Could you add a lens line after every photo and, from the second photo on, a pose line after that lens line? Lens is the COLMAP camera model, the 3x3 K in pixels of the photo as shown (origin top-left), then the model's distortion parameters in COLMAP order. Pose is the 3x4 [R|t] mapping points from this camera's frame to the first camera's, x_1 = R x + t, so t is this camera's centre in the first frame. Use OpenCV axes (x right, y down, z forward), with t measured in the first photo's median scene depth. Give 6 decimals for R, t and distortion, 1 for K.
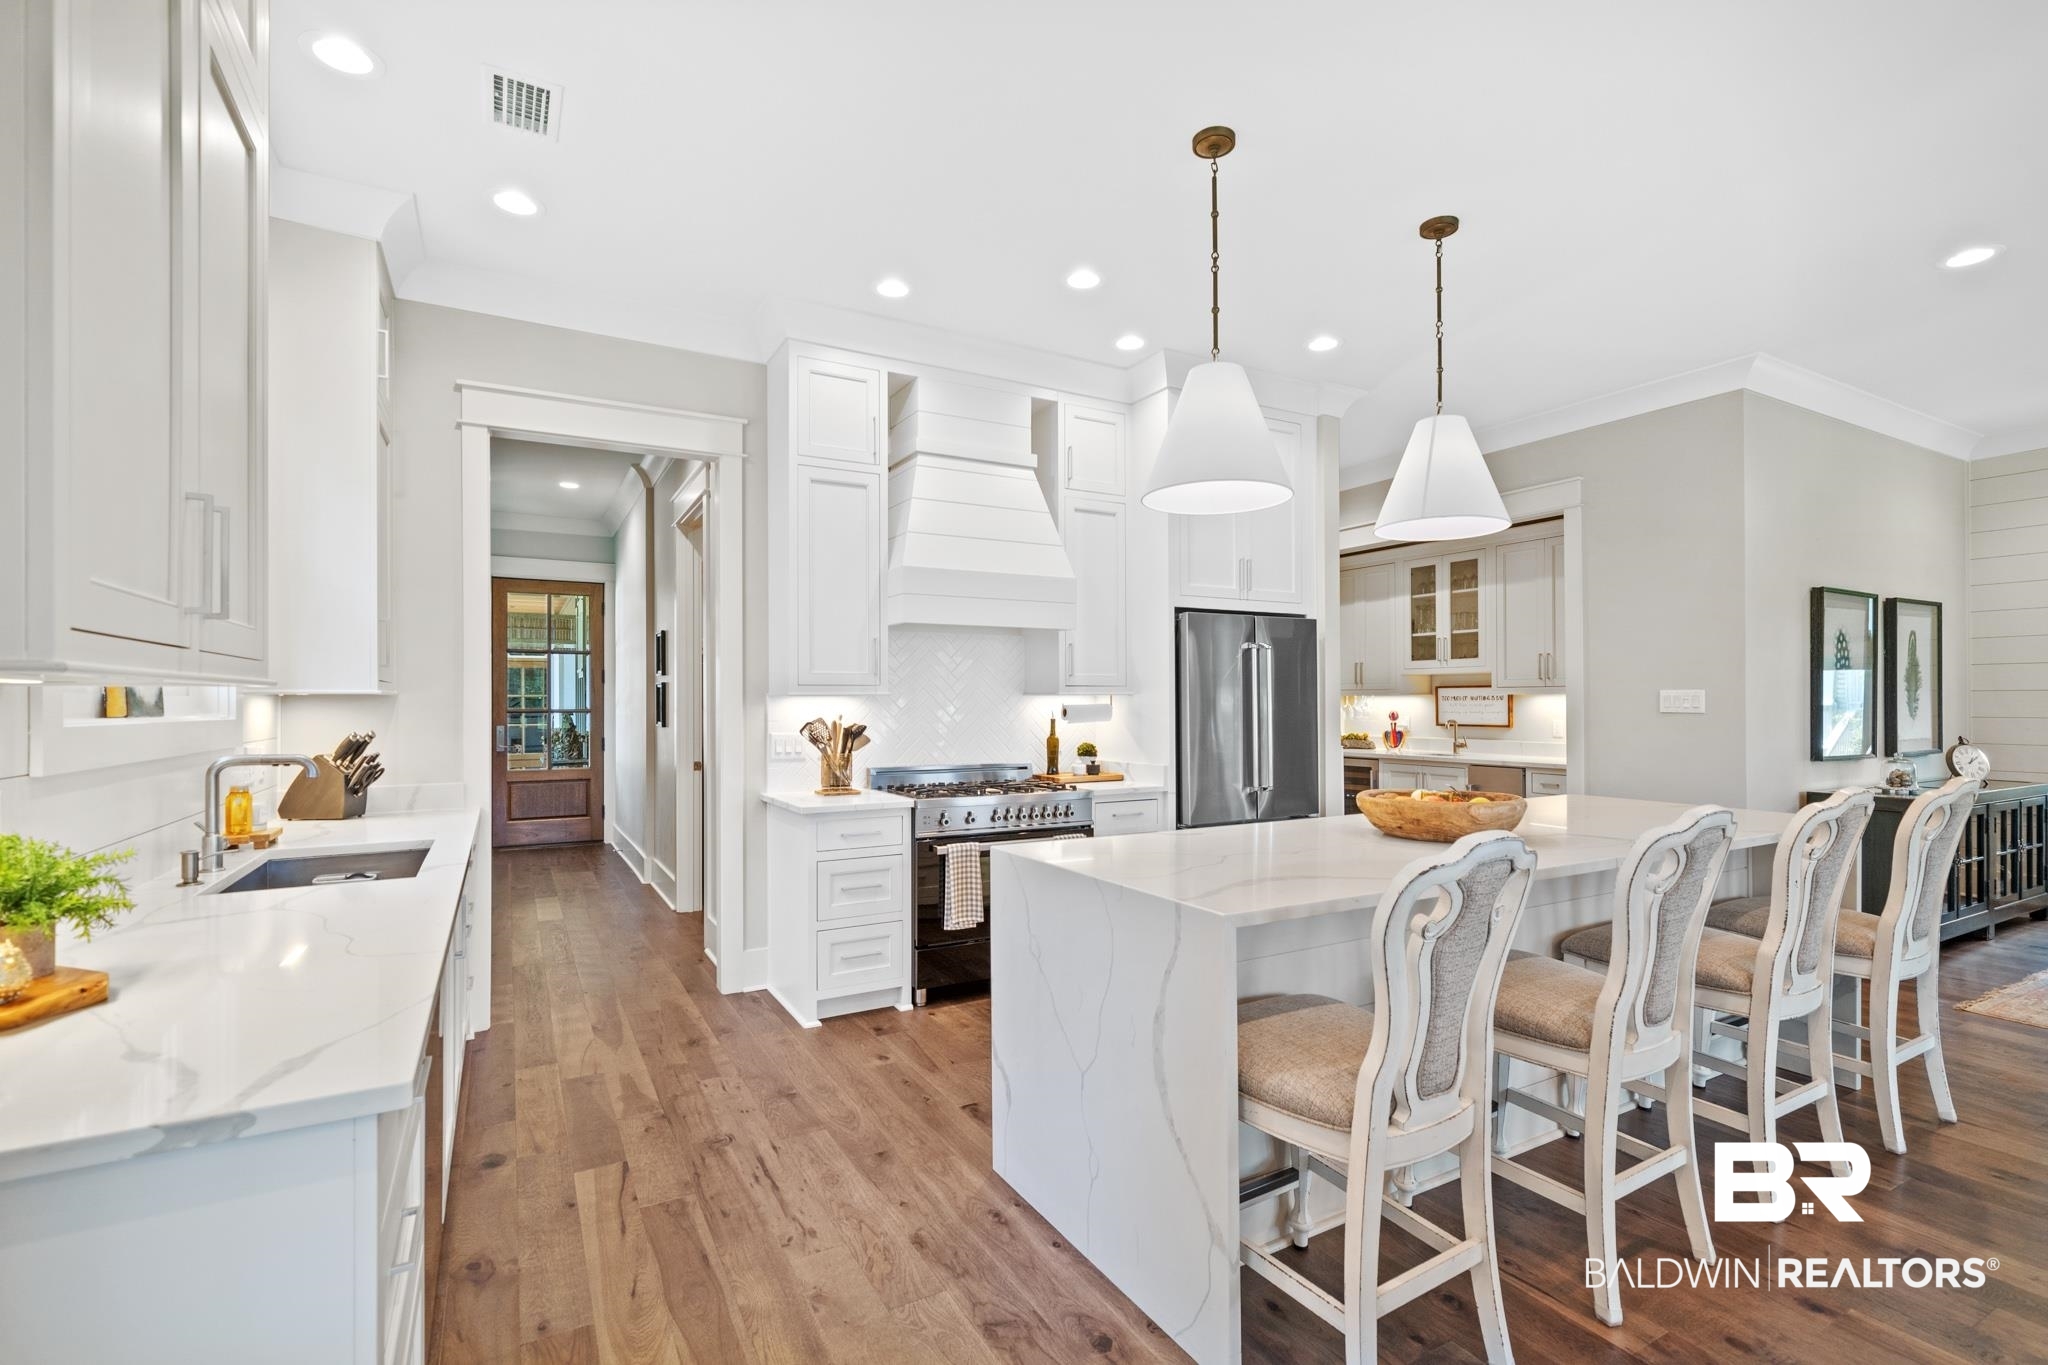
lens RADIAL K [[936.7, 0, 1005.0], [0, 936.7, 696.7], [0, 0, 1]] dist [0.000340, 0.001307]
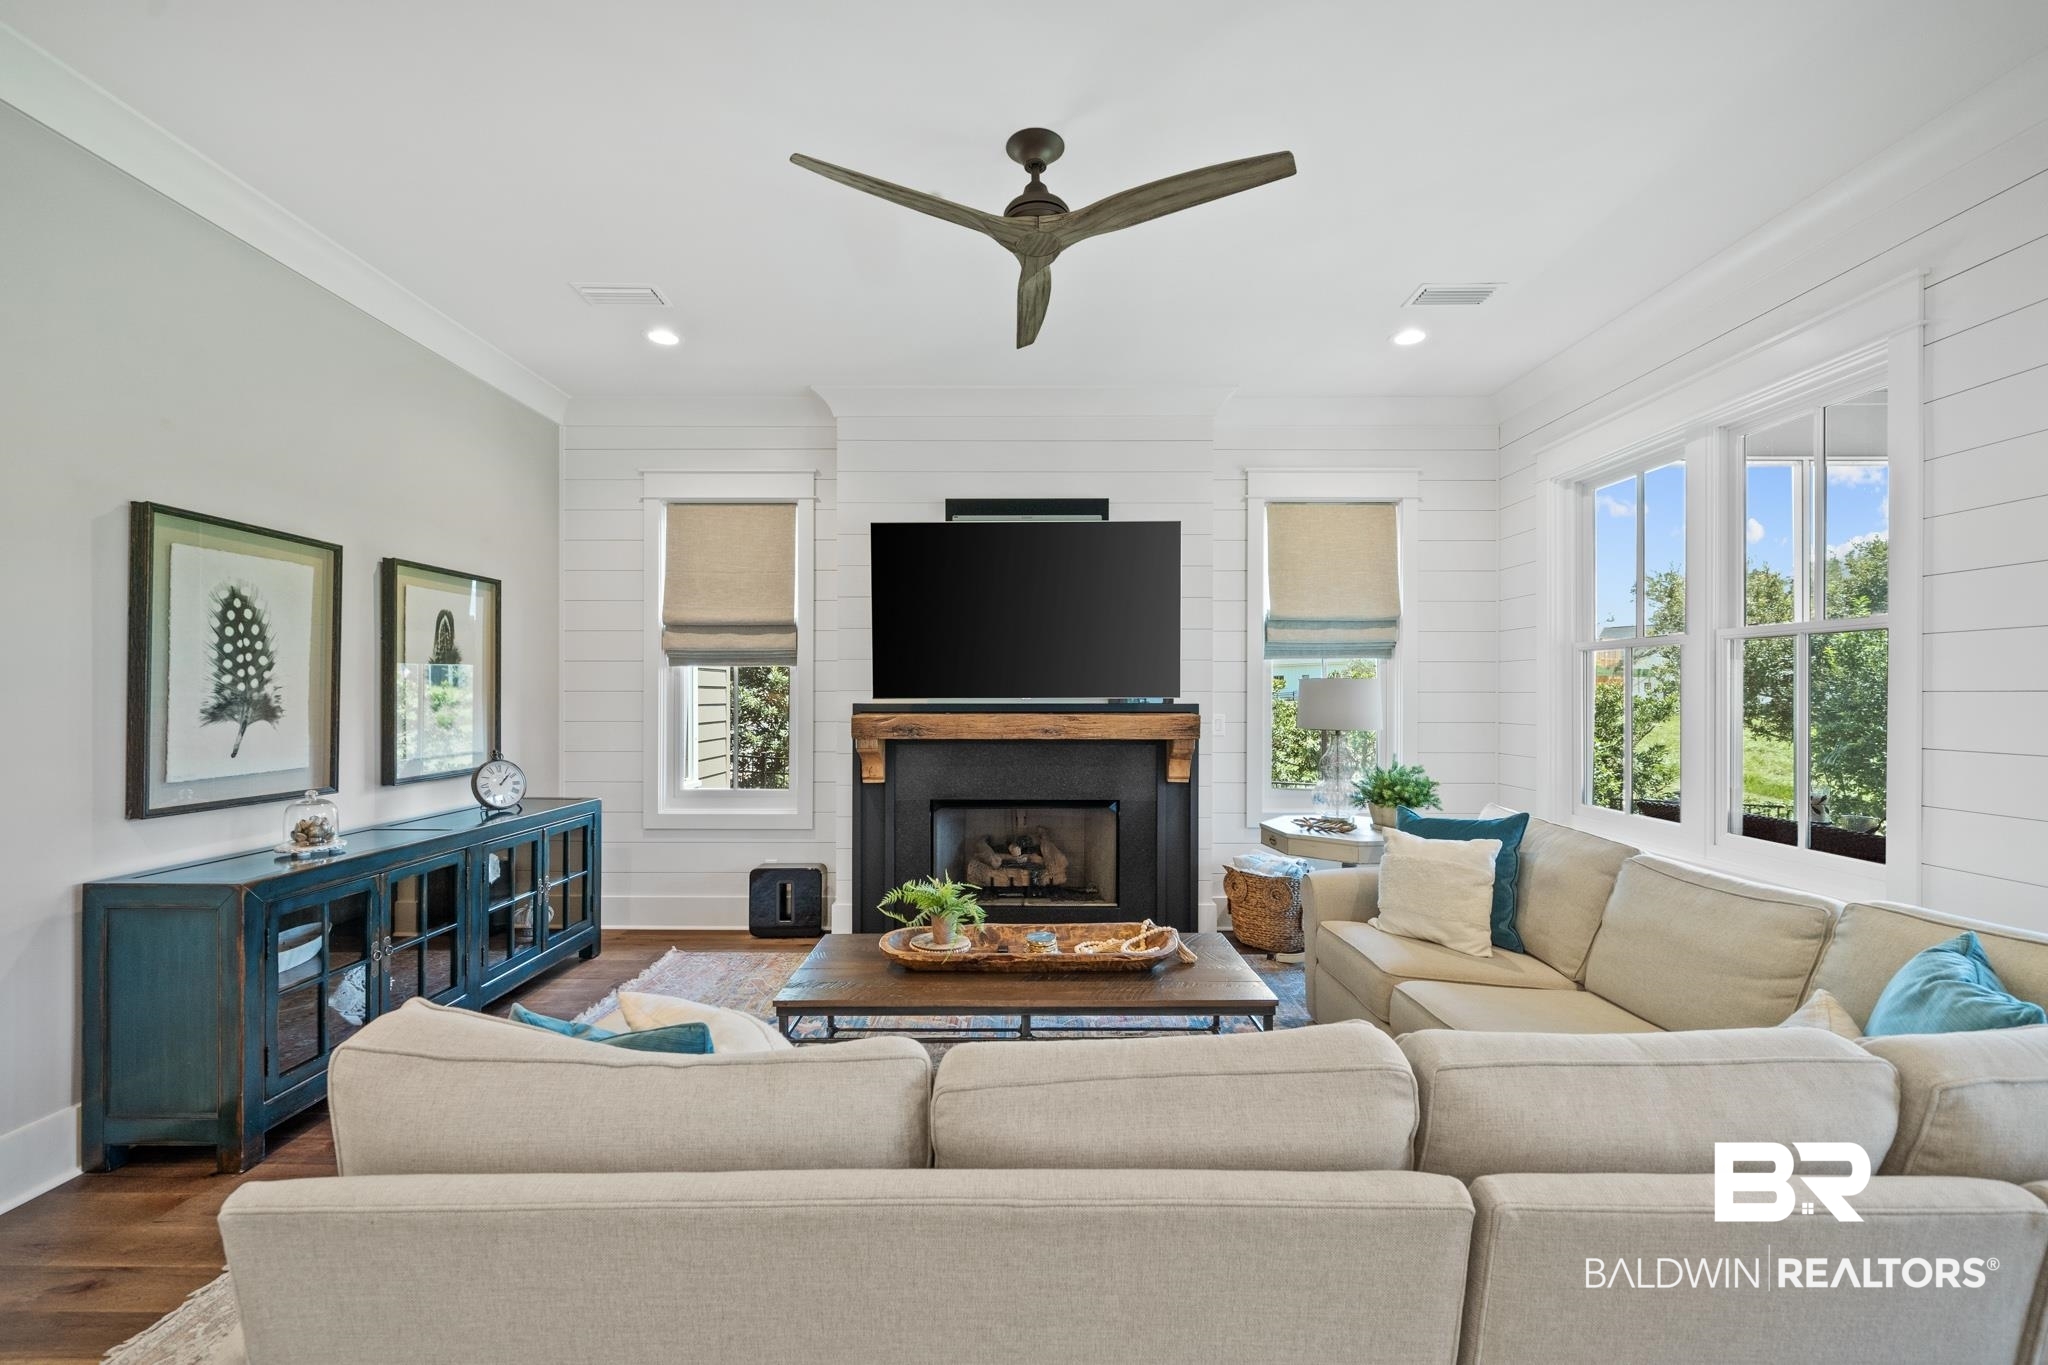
lens RADIAL K [[834.3, 0, 1039.3], [0, 834.3, 696.5], [0, 0, 1]] dist [-0.003062, 0.000465]
pose [[0.488056, 0.002400, 0.872809, 0.538626], [-0.010753, 0.999937, 0.003264, -0.007928], [-0.872746, -0.010978, 0.488051, 0.229627]]
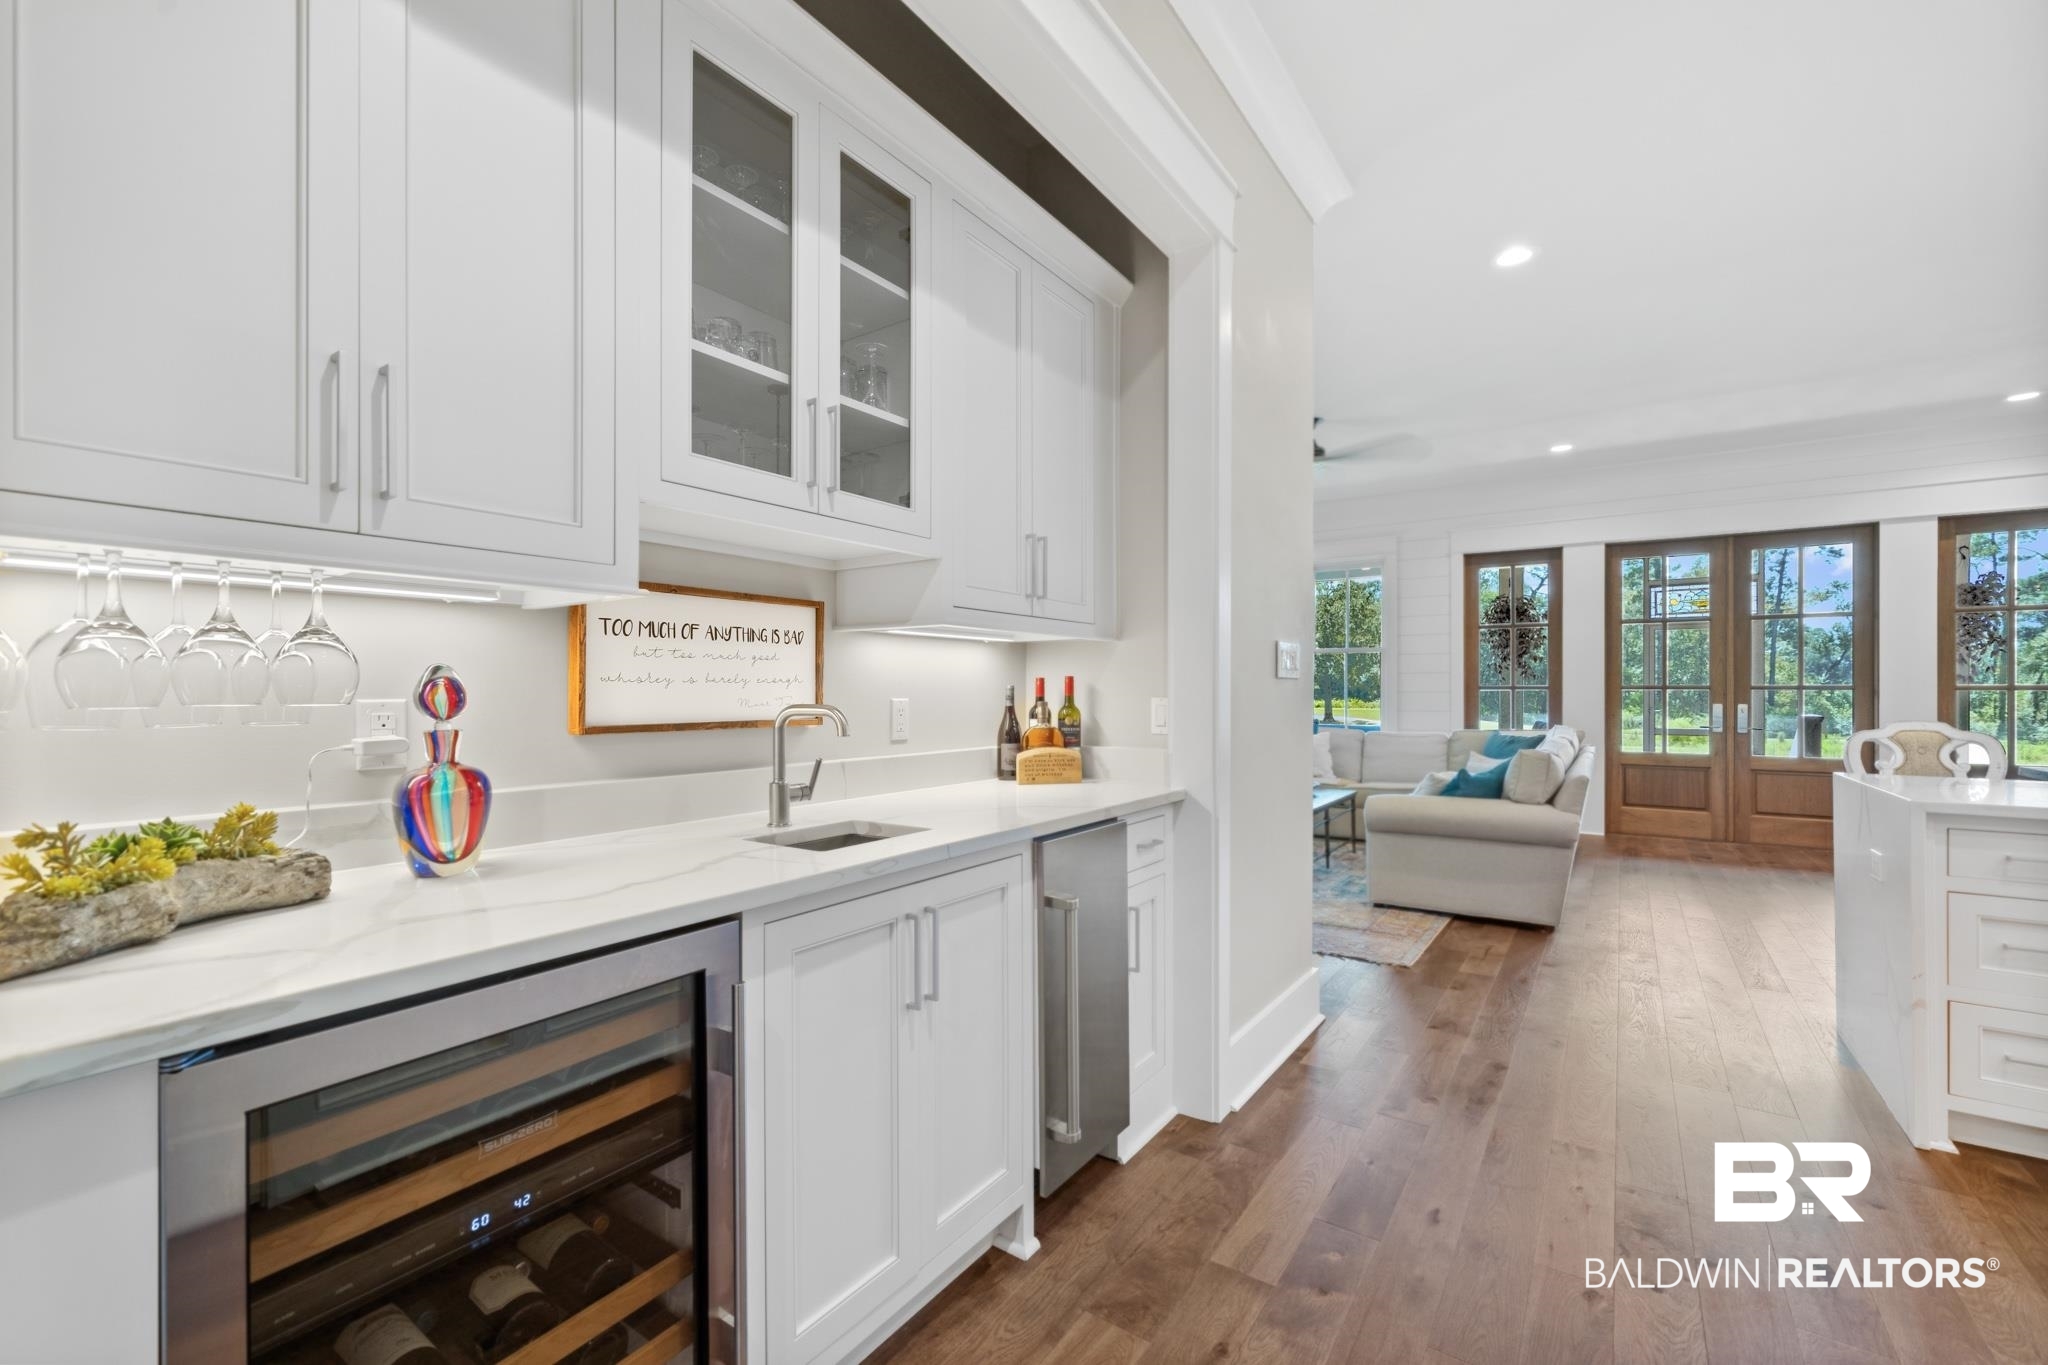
lens RADIAL K [[834.3, 0, 1028.2], [0, 834.3, 690.5], [0, 0, 1]] dist [-0.003062, 0.000465]
pose [[-0.431842, 0.006118, 0.901929, 0.223150], [-0.002873, 0.999963, -0.008159, 0.022480], [-0.901945, -0.006114, -0.431808, 1.056413]]
